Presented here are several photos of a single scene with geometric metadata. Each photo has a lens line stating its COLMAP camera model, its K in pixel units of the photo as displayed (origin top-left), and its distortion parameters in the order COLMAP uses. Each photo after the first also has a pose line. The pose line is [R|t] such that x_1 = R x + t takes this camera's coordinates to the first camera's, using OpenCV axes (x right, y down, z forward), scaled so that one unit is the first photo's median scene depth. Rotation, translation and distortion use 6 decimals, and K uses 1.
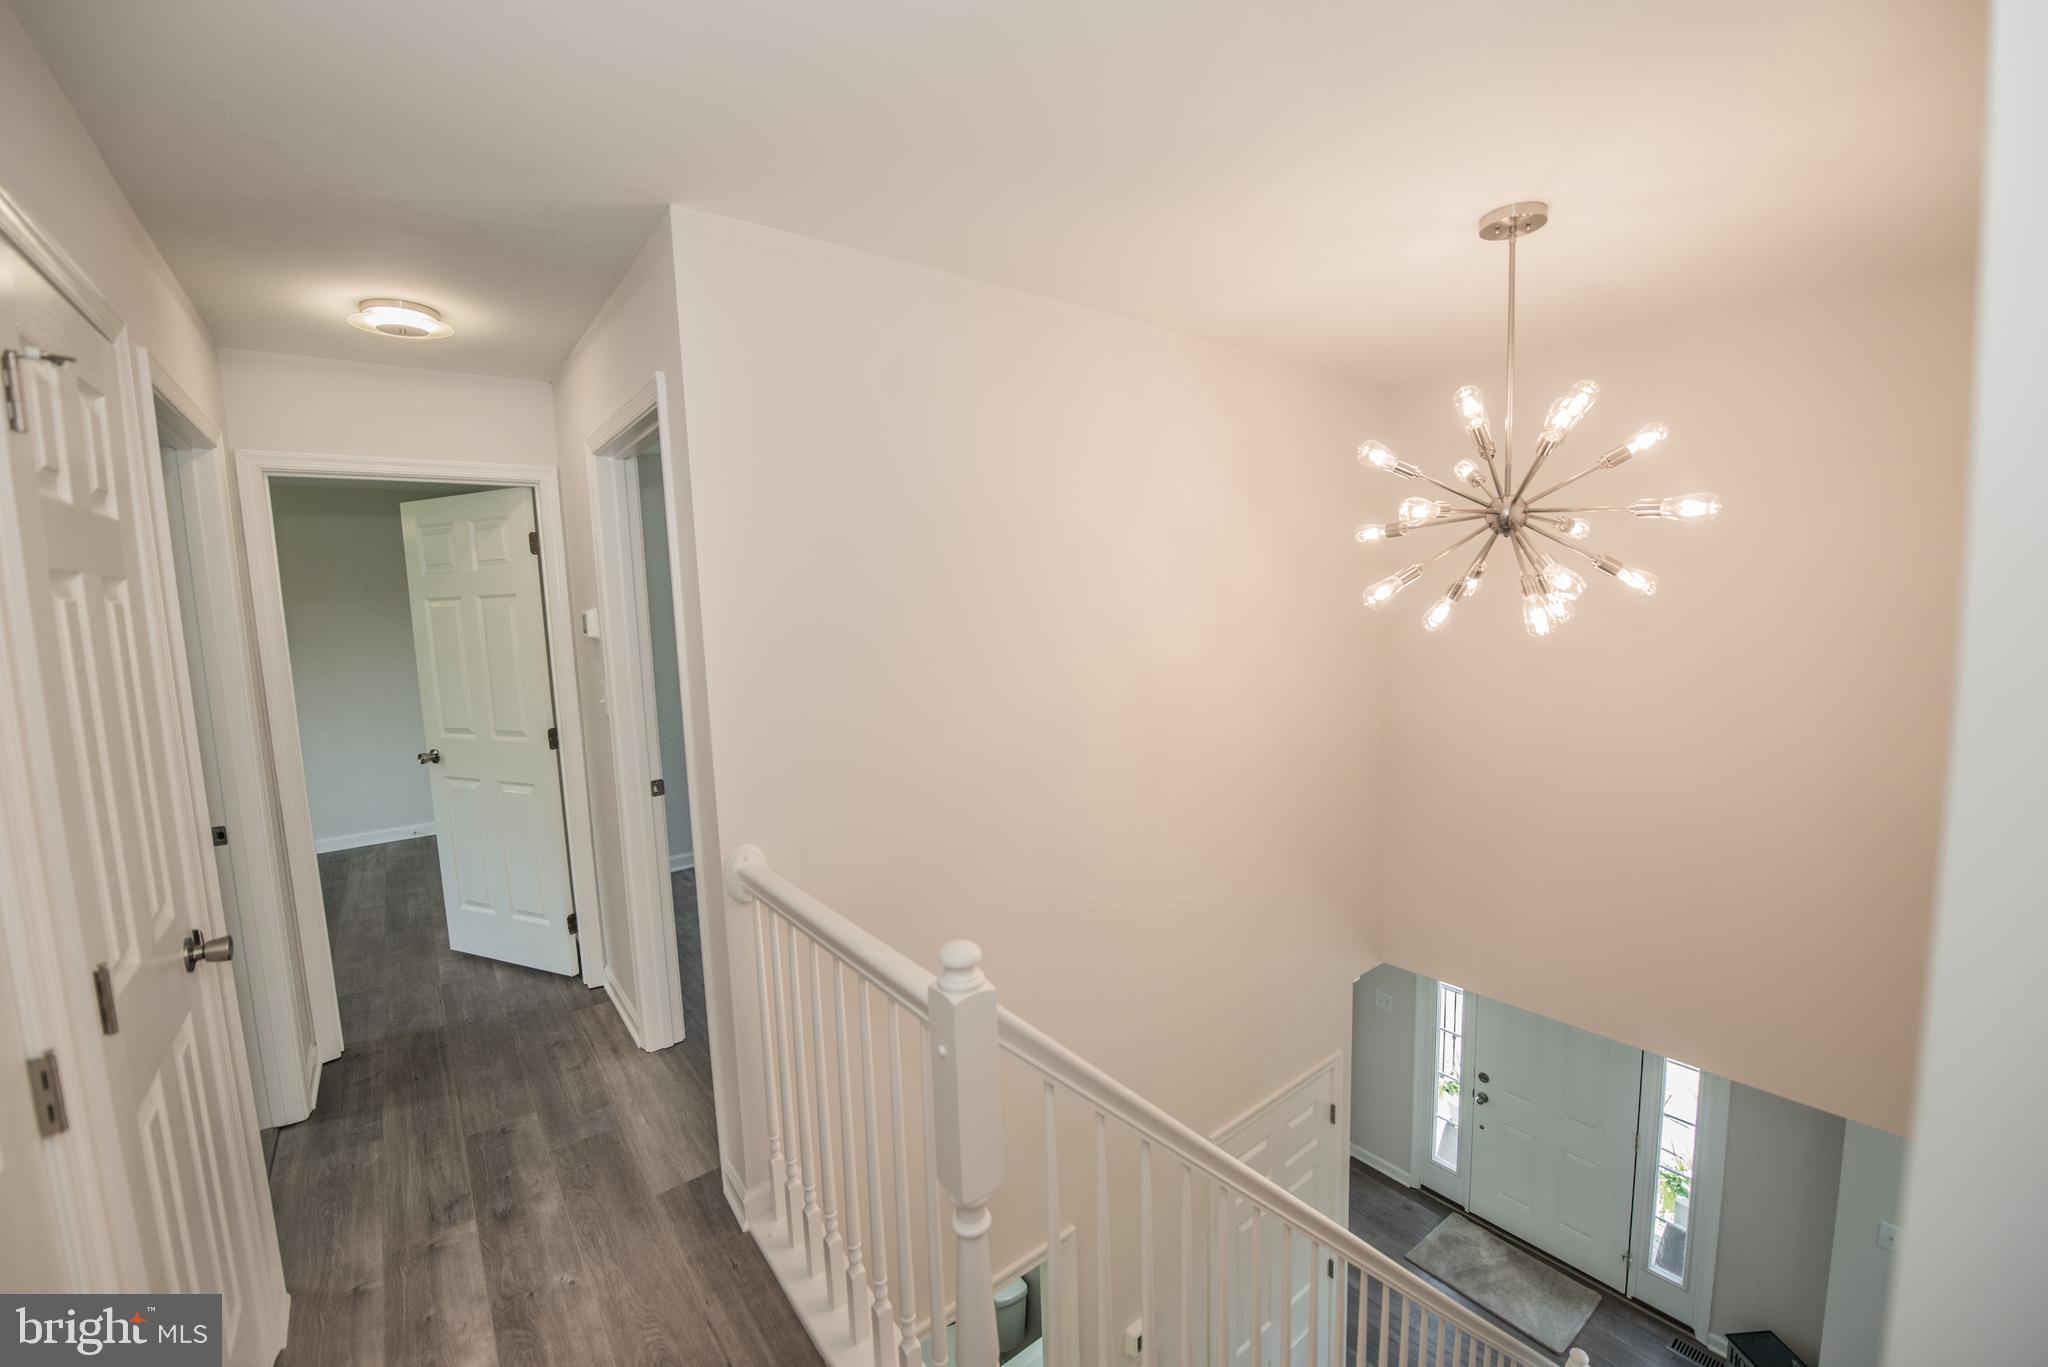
lens RADIAL K [[839.1, 0, 1027.8], [0, 839.1, 687.5], [0, 0, 1]] dist [-0.013035, -0.000374]
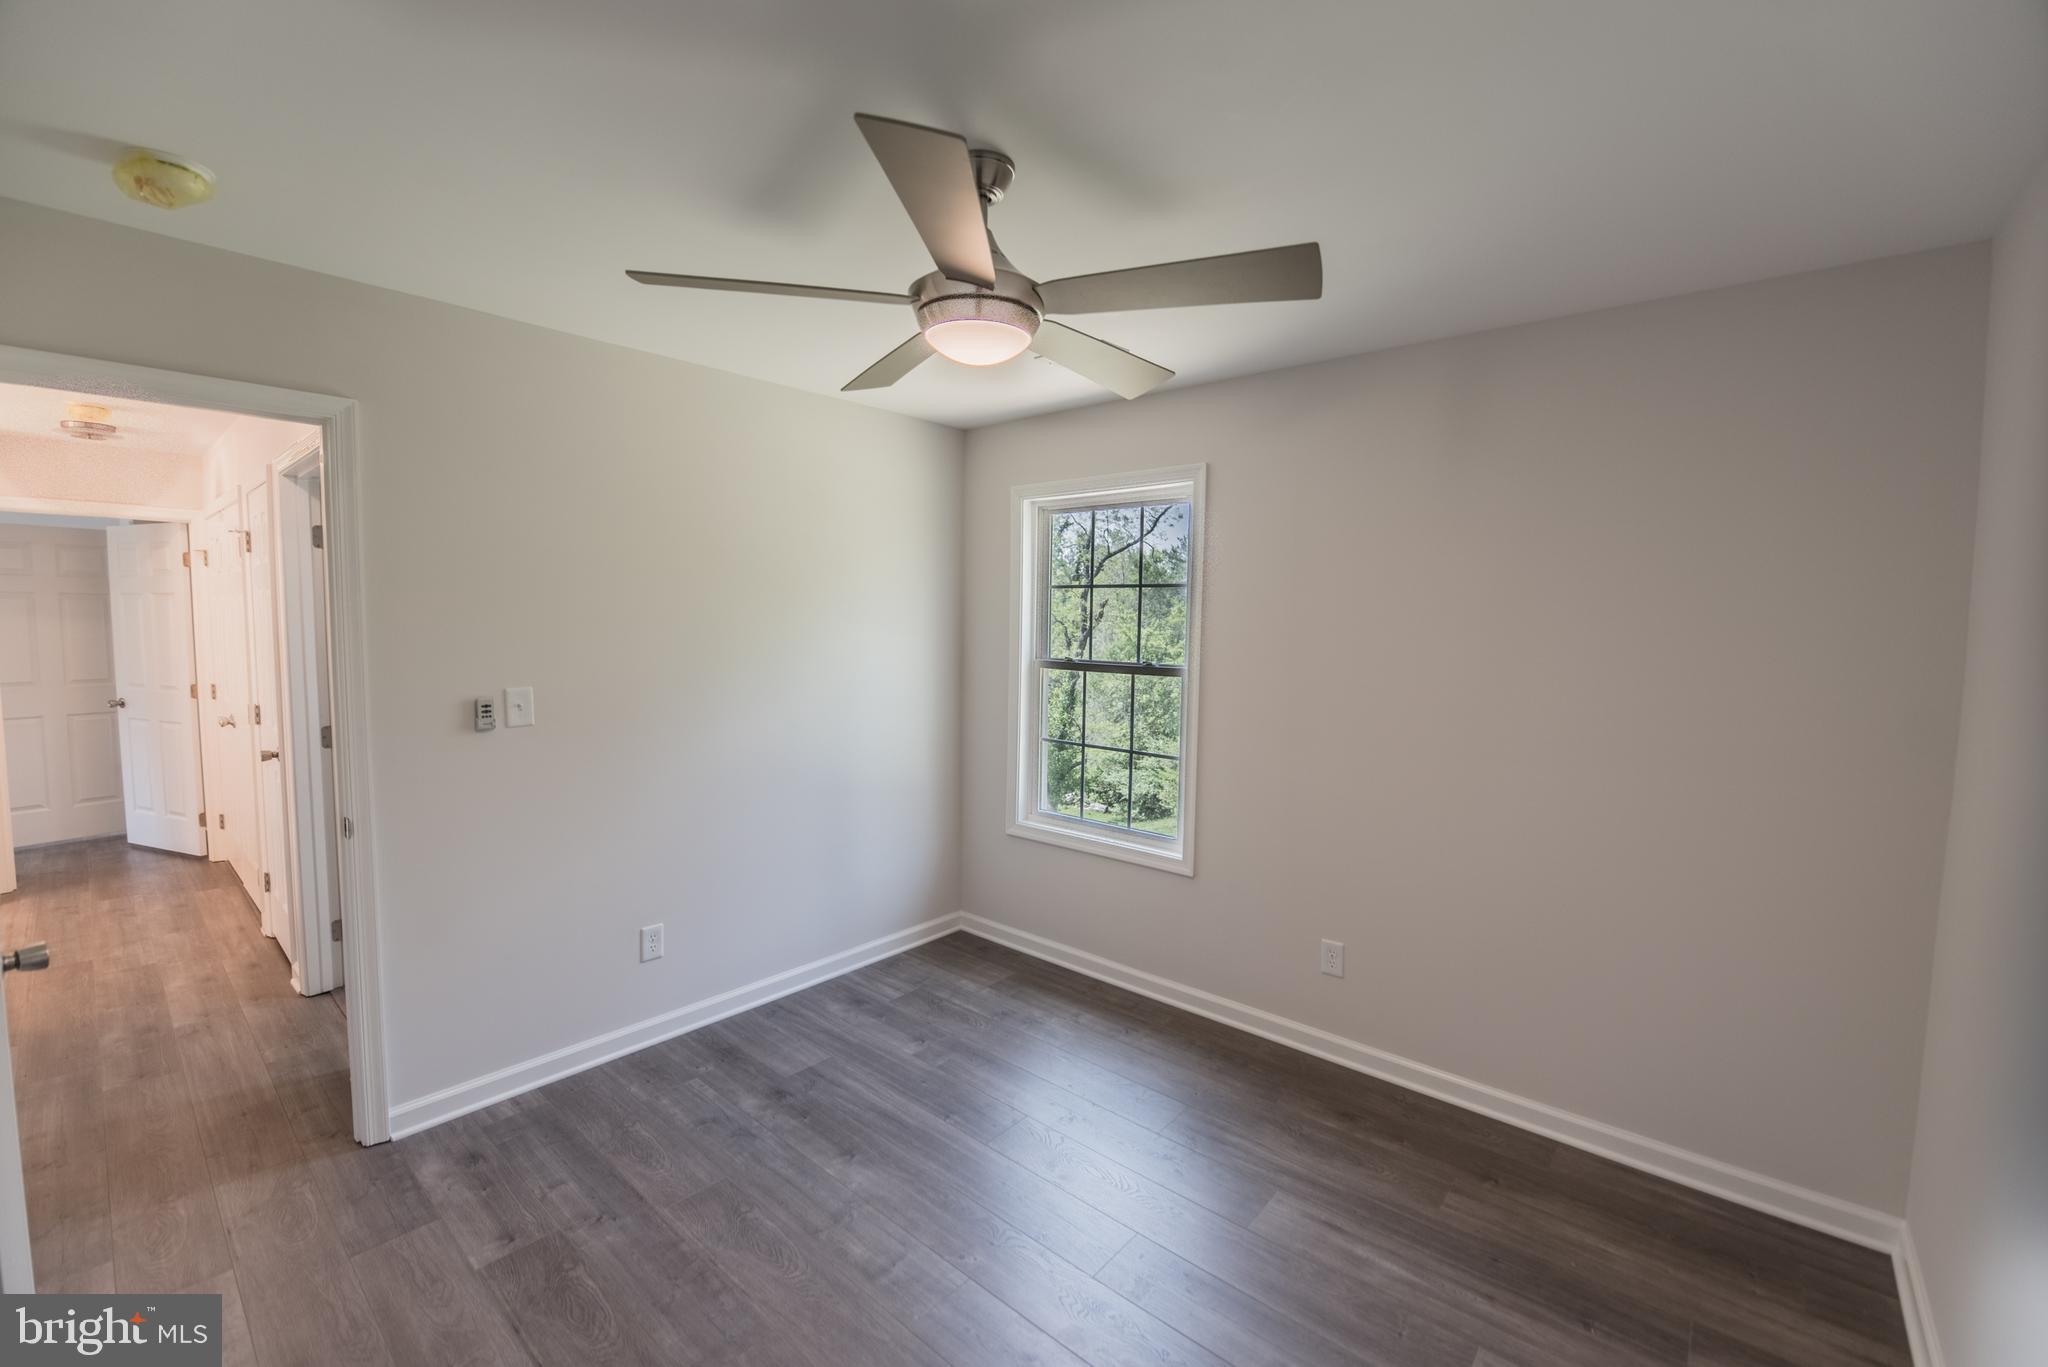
lens RADIAL K [[839.1, 0, 1027.8], [0, 839.1, 687.5], [0, 0, 1]] dist [-0.013035, -0.000374]
pose [[-0.978977, 0.049702, -0.197821, -1.619606], [0.011737, 0.981977, 0.188638, -0.176958], [0.203631, 0.182351, -0.961916, 2.233742]]
